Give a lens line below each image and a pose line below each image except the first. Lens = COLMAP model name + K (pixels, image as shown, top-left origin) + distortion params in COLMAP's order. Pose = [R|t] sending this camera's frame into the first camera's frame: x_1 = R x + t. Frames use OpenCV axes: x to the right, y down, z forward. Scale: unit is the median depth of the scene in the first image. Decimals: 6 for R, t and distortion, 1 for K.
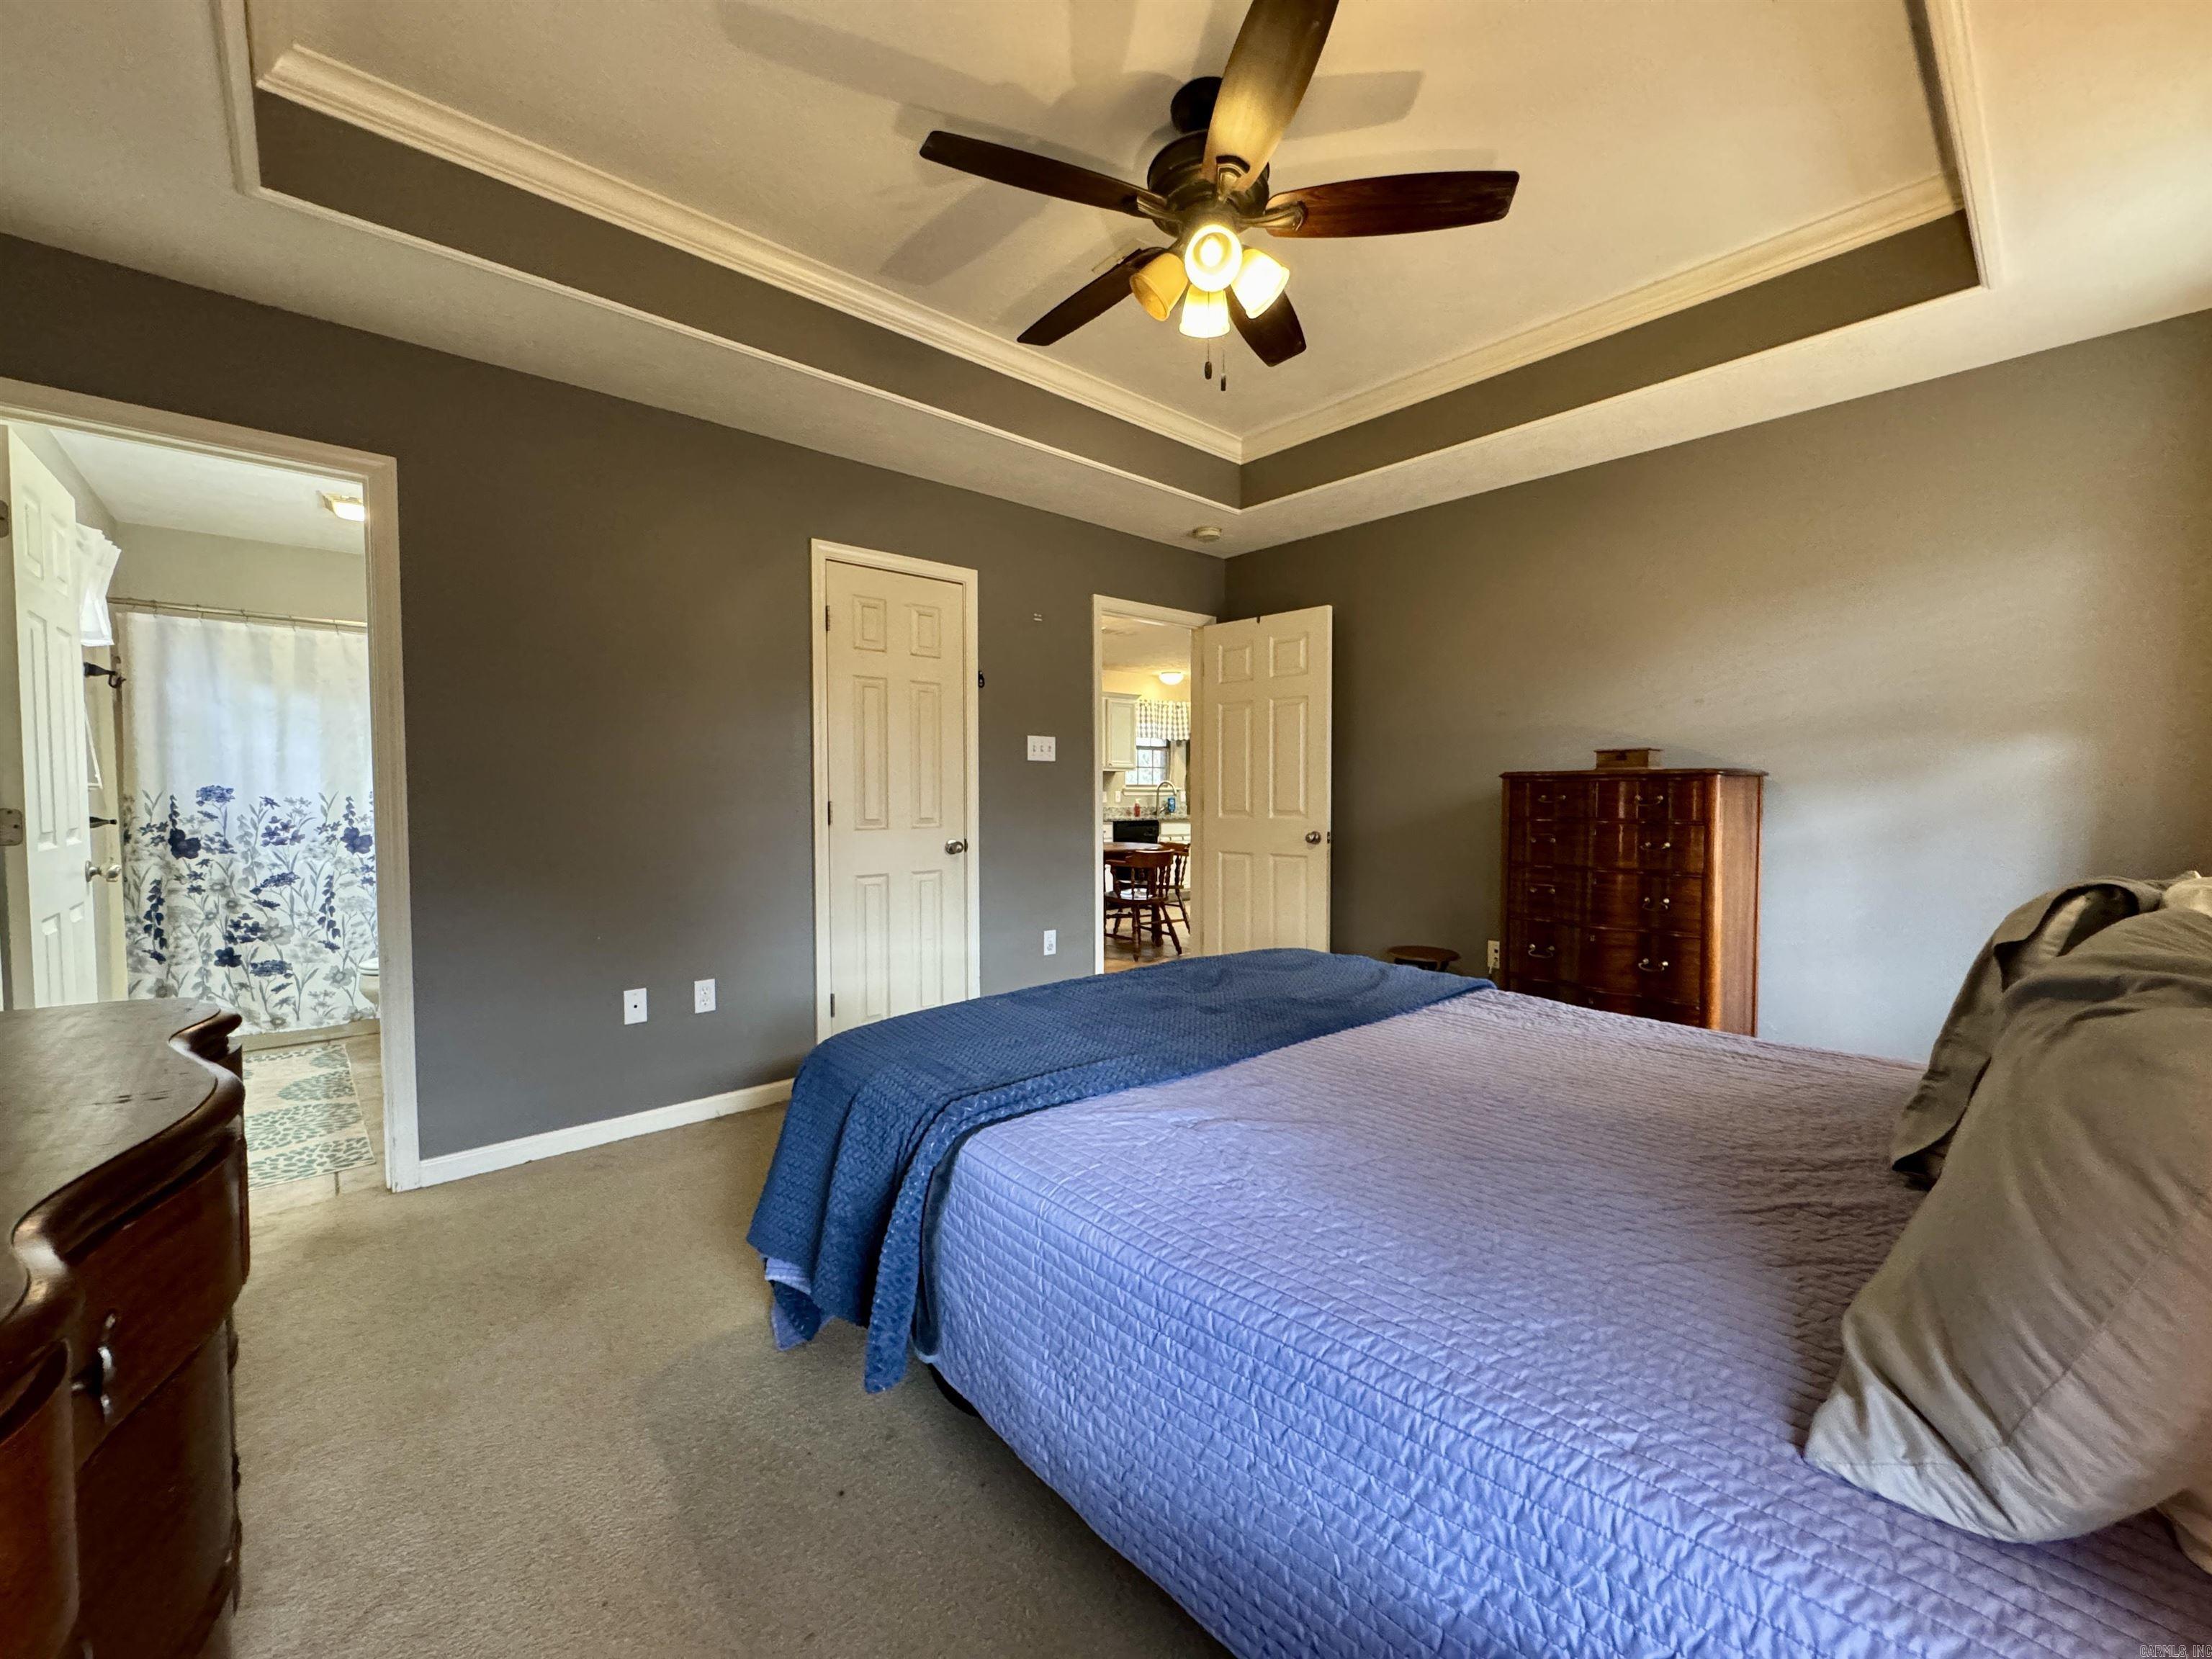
lens RADIAL K [[882.2, 0, 1112.5], [0, 882.2, 836.3], [0, 0, 1]] dist [-0.004377, -0.000010]
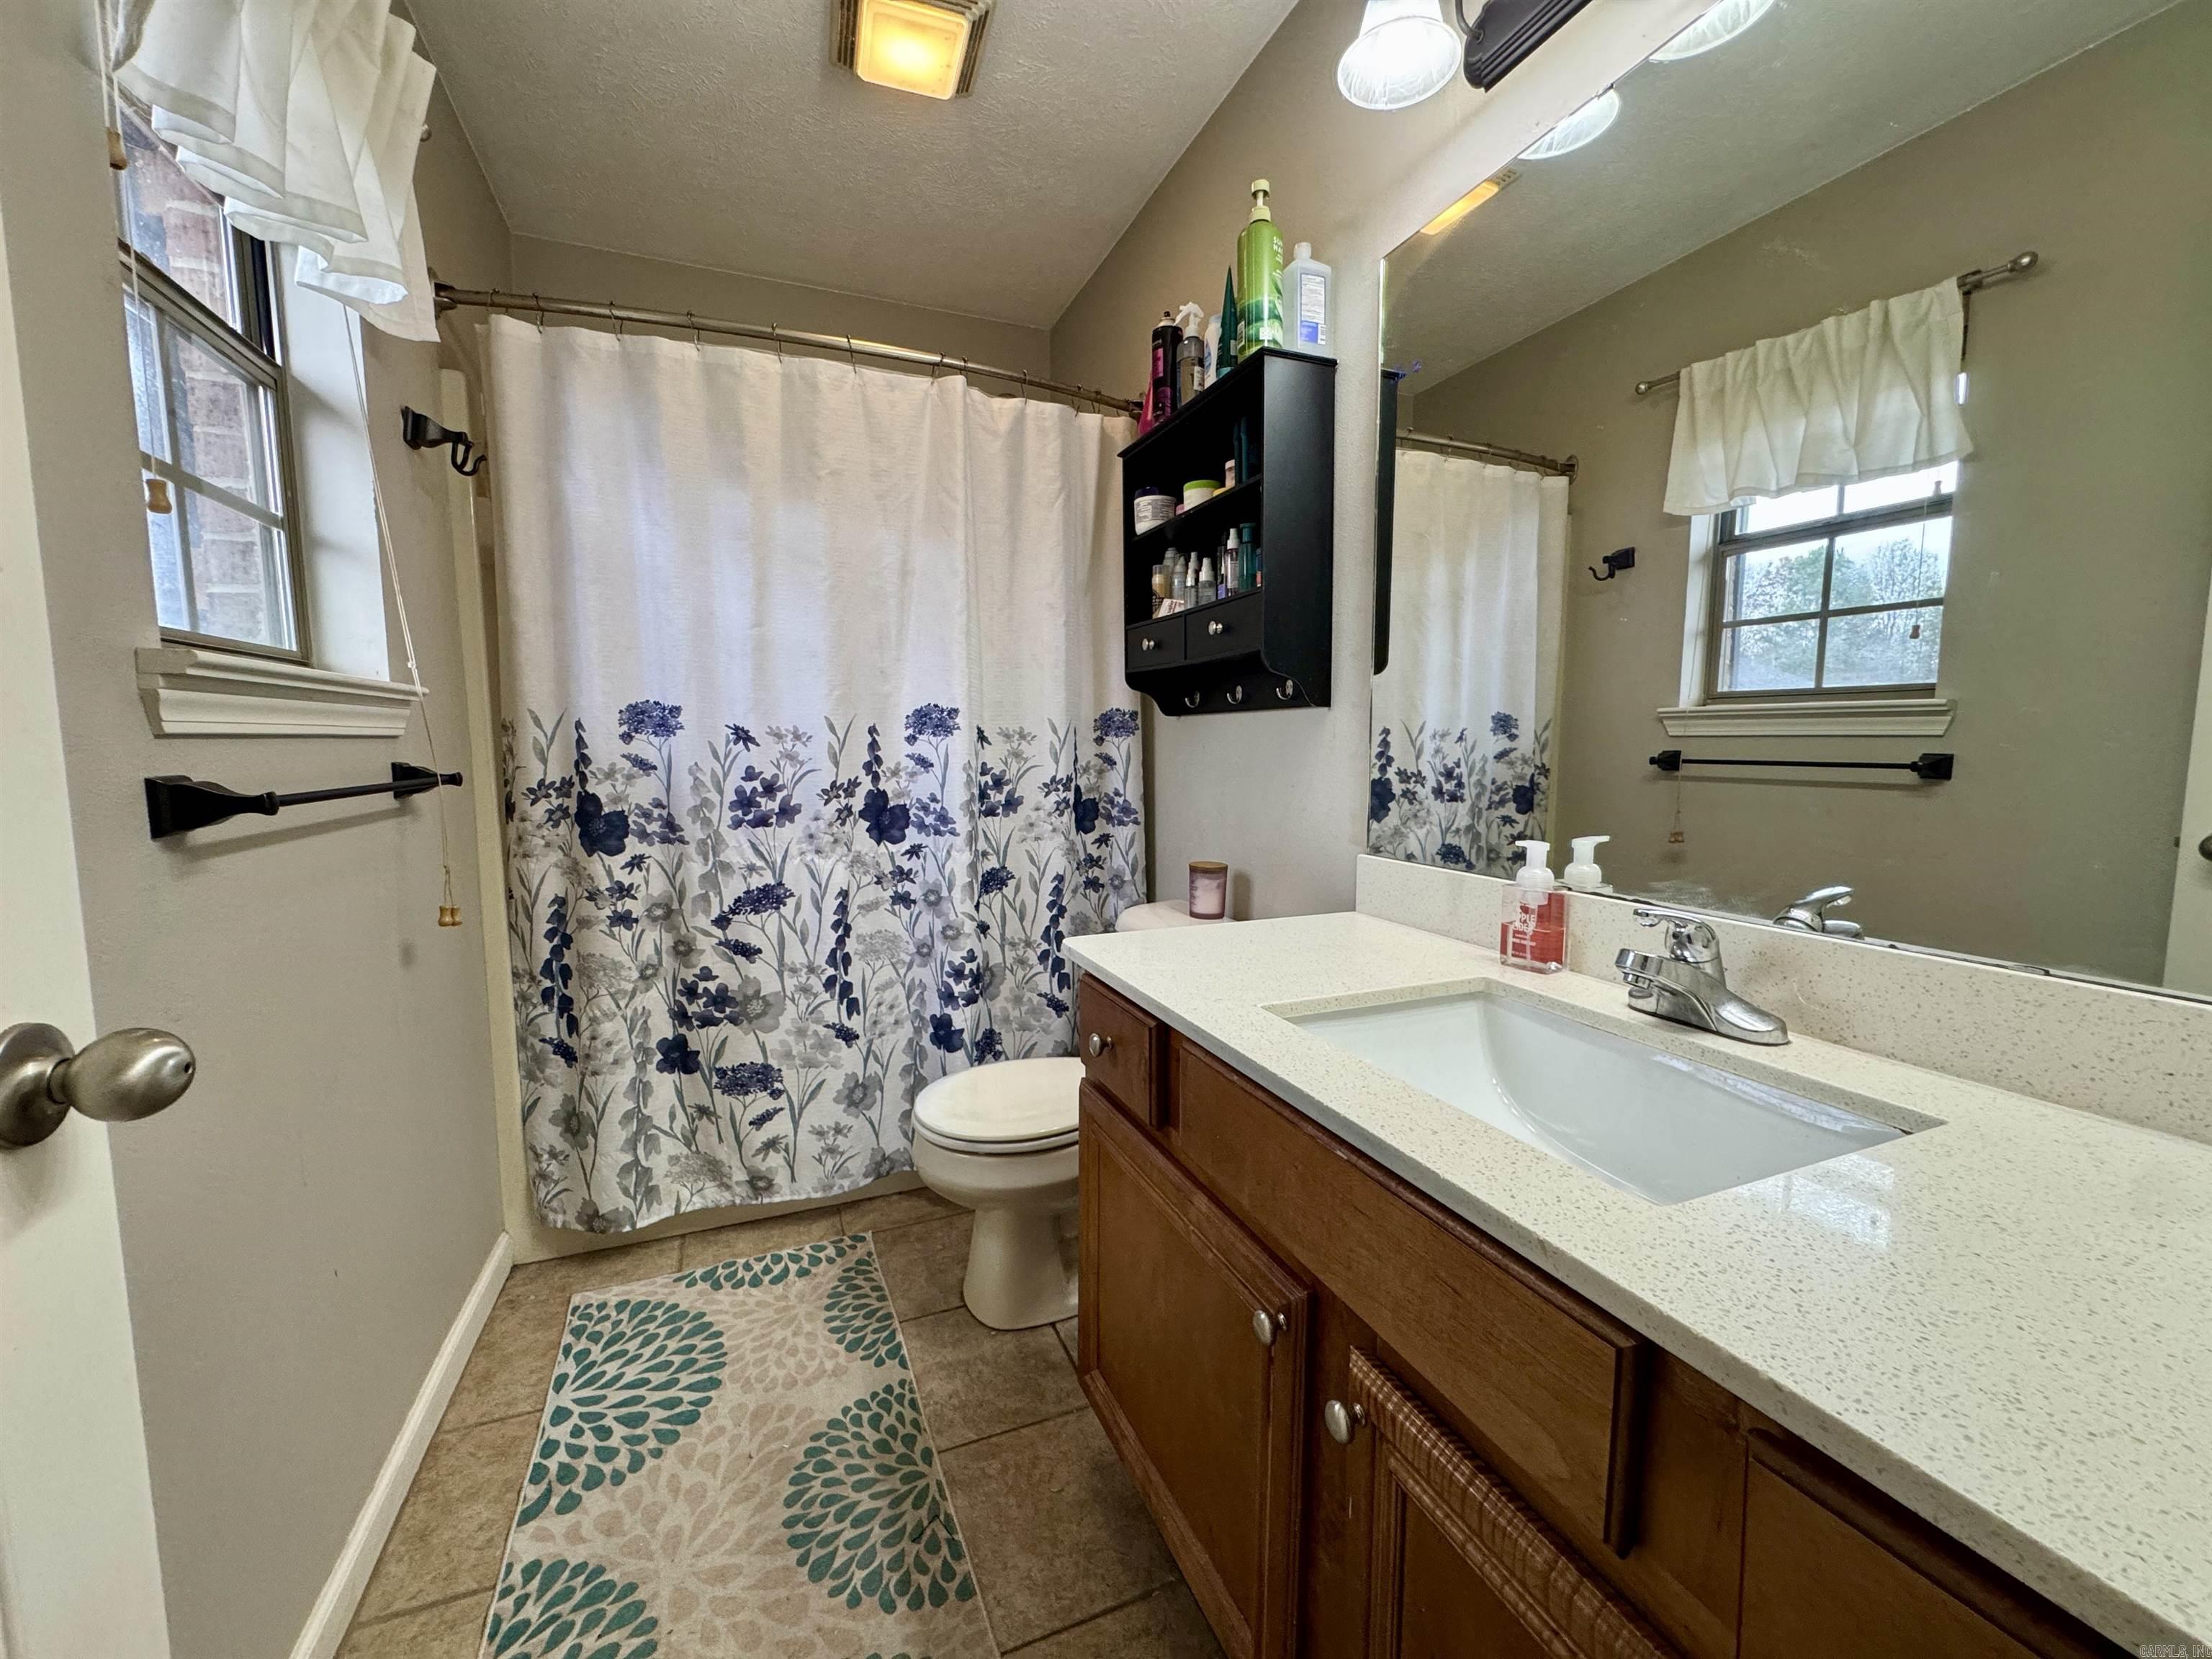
lens RADIAL K [[882.2, 0, 1114.3], [0, 882.2, 838.7], [0, 0, 1]] dist [-0.004377, -0.000010]
pose [[0.943975, 0.033717, -0.328289, -0.620047], [-0.013806, 0.997931, 0.062793, -0.016576], [0.329727, -0.054742, 0.942488, 0.623308]]
